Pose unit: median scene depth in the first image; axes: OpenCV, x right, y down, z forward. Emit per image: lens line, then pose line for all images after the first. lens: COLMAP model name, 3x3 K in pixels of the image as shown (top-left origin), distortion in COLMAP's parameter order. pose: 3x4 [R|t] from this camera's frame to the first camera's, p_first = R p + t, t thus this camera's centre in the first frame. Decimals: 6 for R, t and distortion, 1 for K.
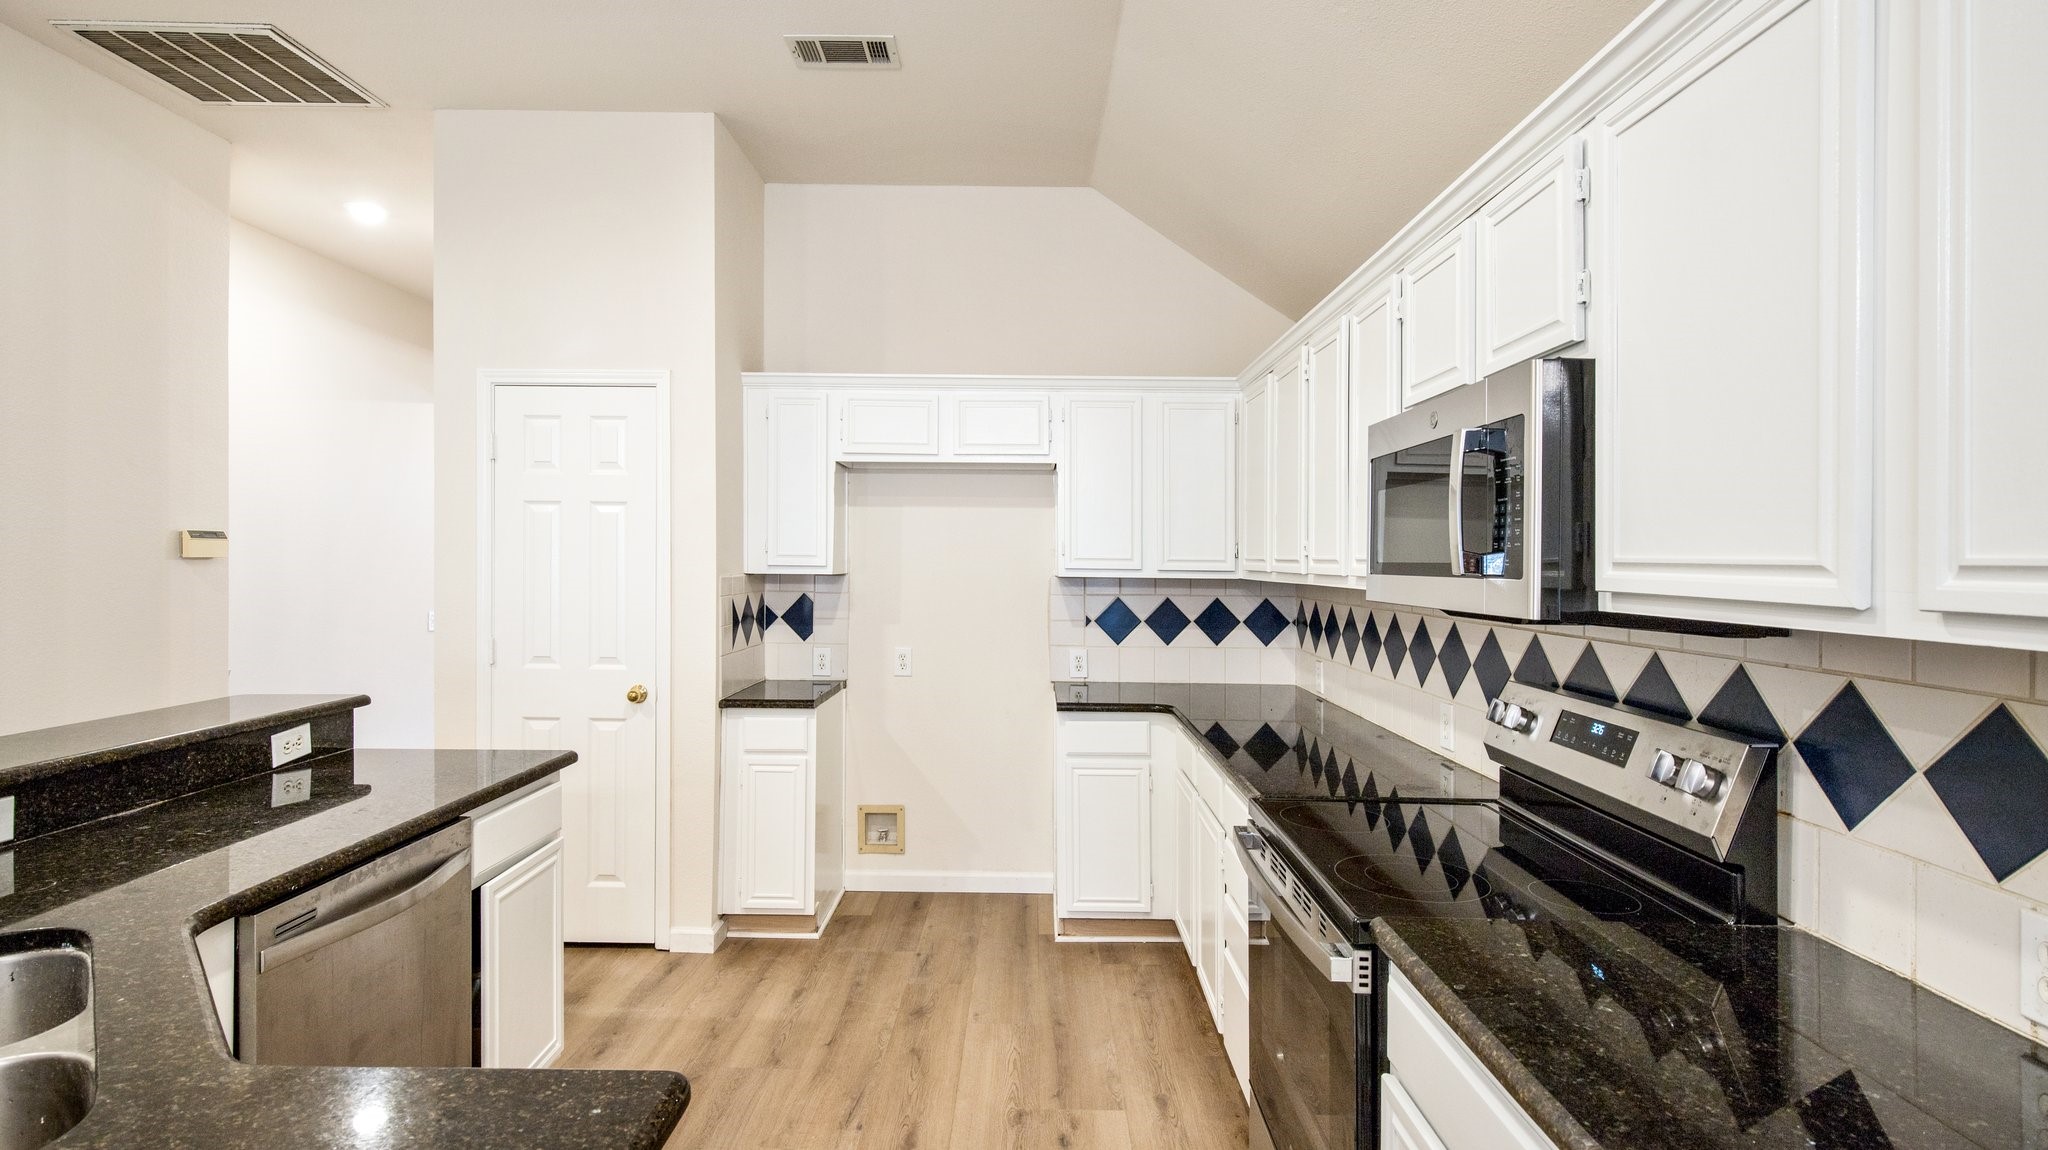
lens RADIAL K [[986.2, 0, 1028.2], [0, 986.2, 571.7], [0, 0, 1]] dist [0.000515, -0.000259]
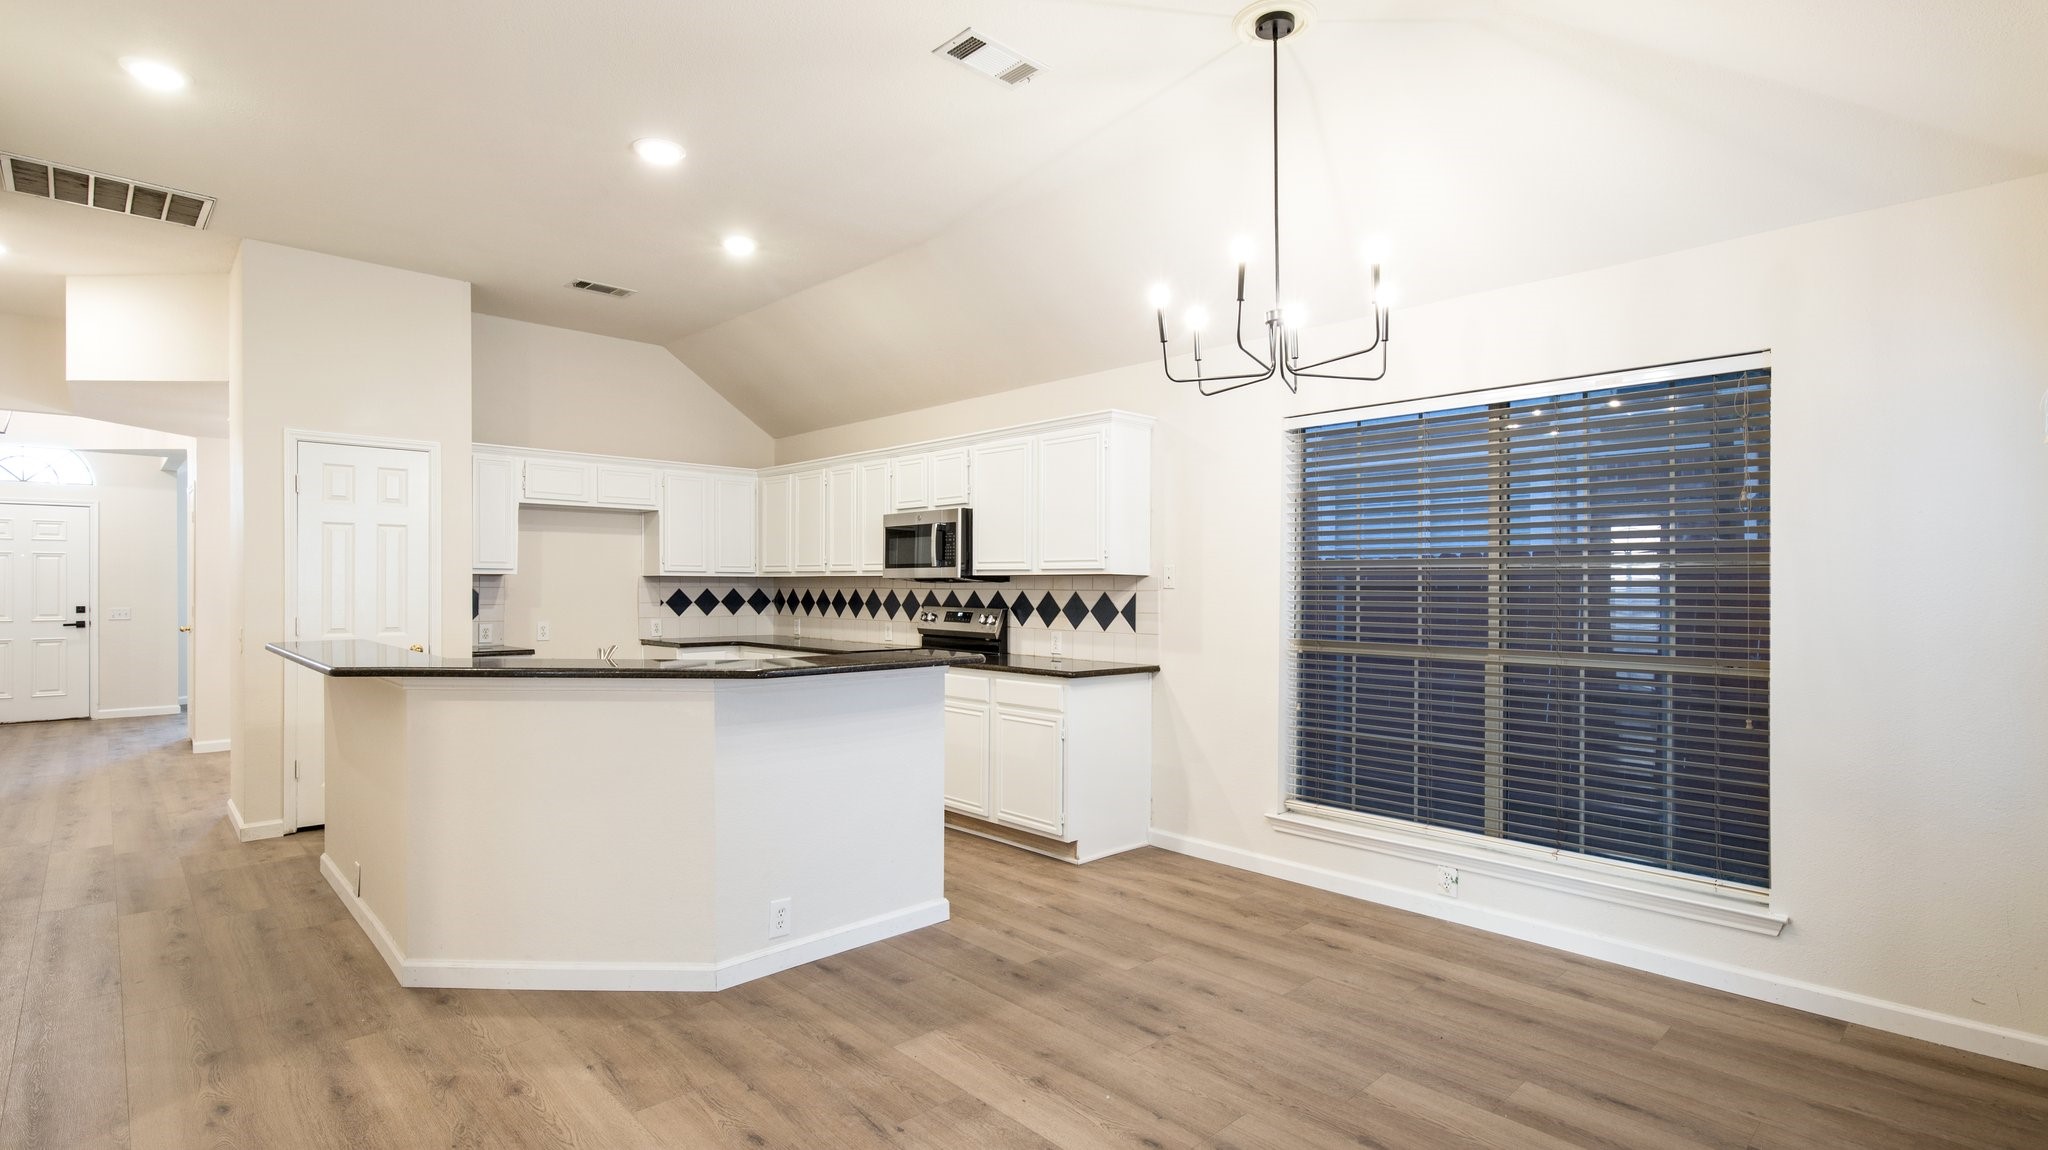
lens RADIAL K [[971.4, 0, 1024.0], [0, 971.4, 575.0], [0, 0, 1]] dist [0.002228, -0.000053]
pose [[0.722363, 0.000300, 0.691514, -1.381344], [0.010967, 0.999869, -0.011890, 0.063115], [-0.691428, 0.016173, 0.722265, -1.364702]]
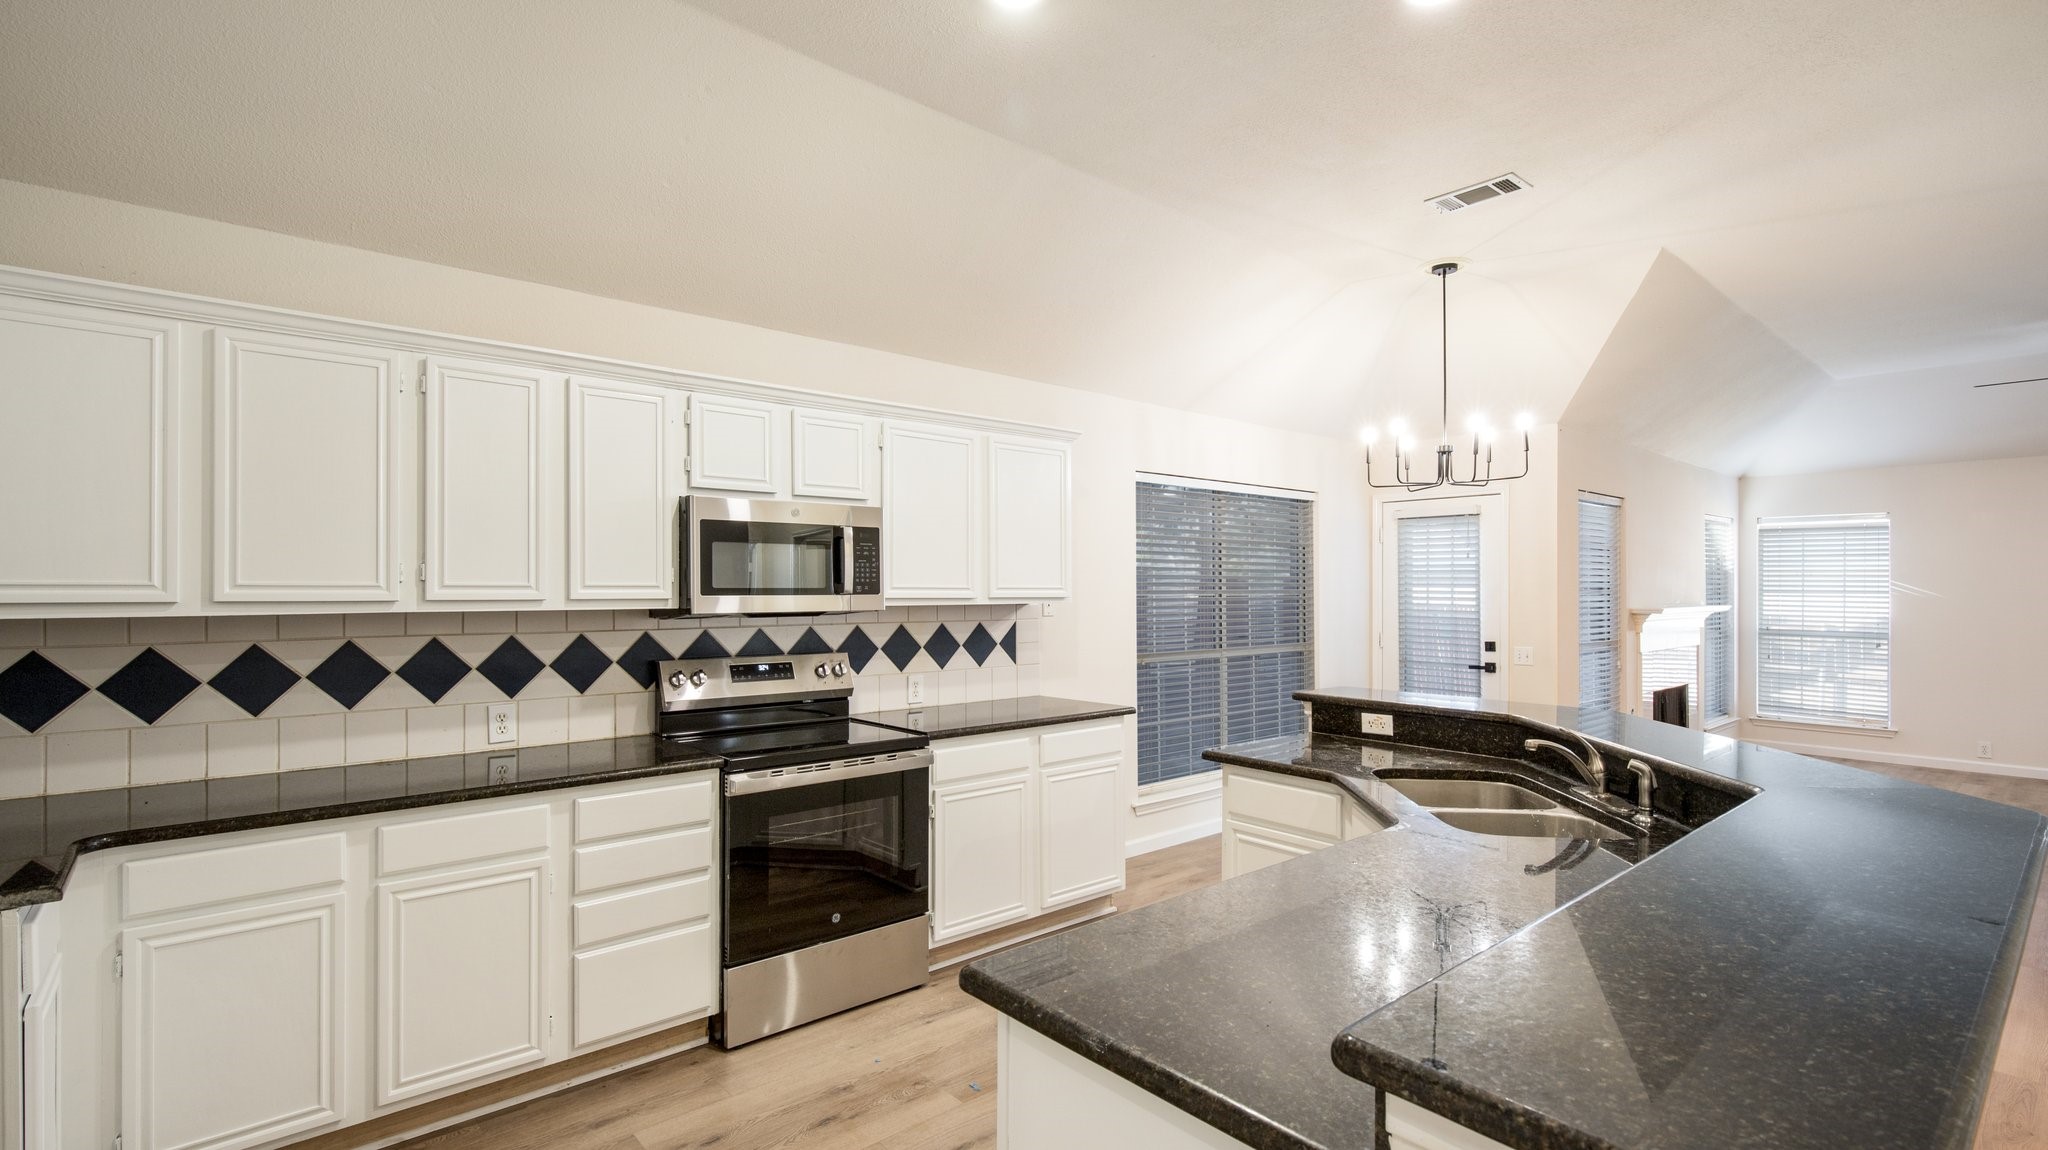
lens RADIAL K [[935.5, 0, 1024.0], [0, 935.5, 575.0], [0, 0, 1]] dist [0.001150, -0.000275]
pose [[-0.656222, 0.008222, 0.754523, -1.155554], [0.006946, 0.999964, -0.004855, -0.019367], [-0.754536, 0.002055, -0.656255, 1.715319]]
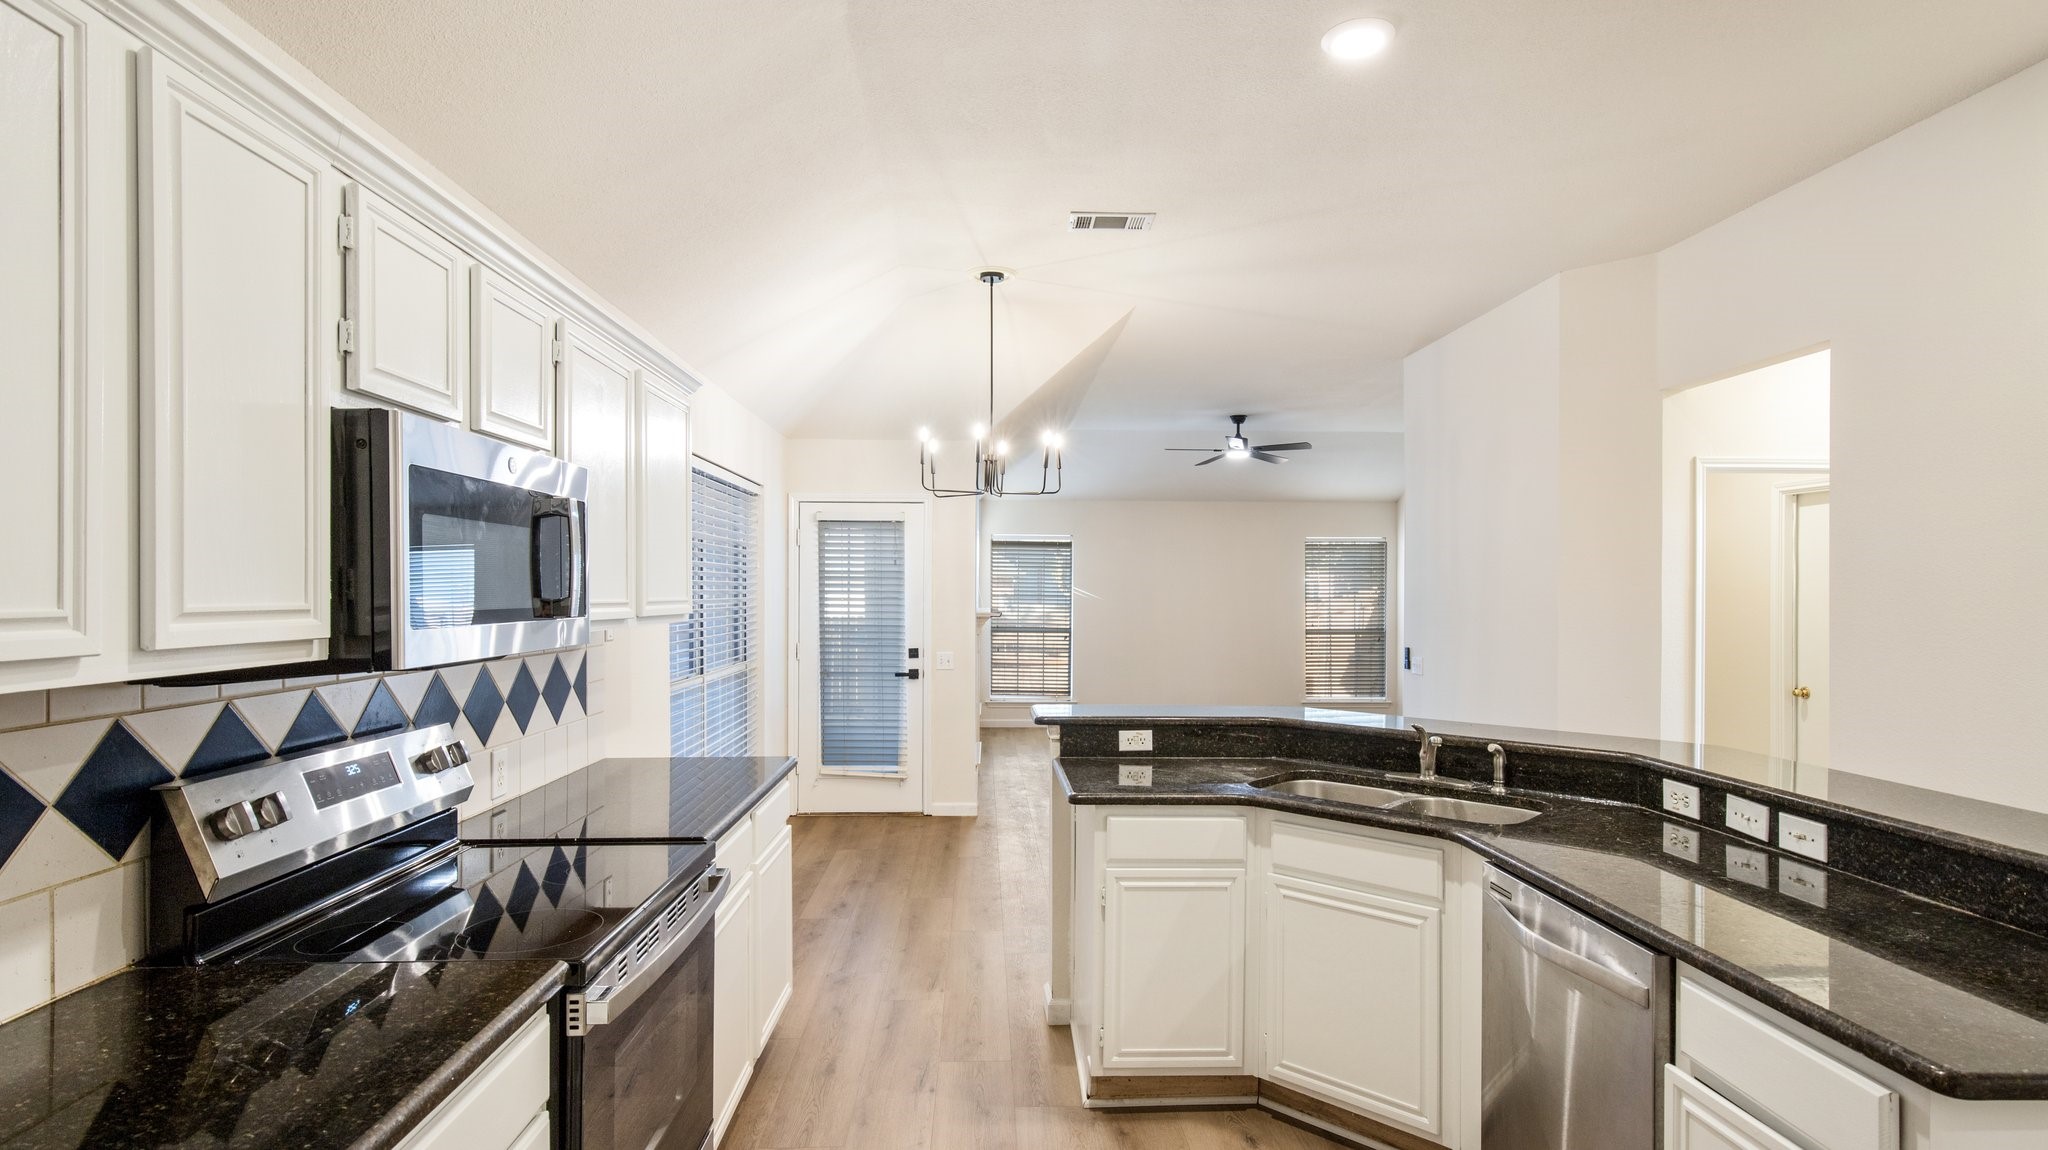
lens RADIAL K [[1008.0, 0, 1024.0], [0, 1008.0, 575.0], [0, 0, 1]] dist [-0.000555, -0.000413]
pose [[-0.998858, -0.007642, -0.047166, -0.061378], [-0.007497, 0.999967, -0.003237, -0.039809], [0.047190, -0.002880, -0.998882, 1.897651]]
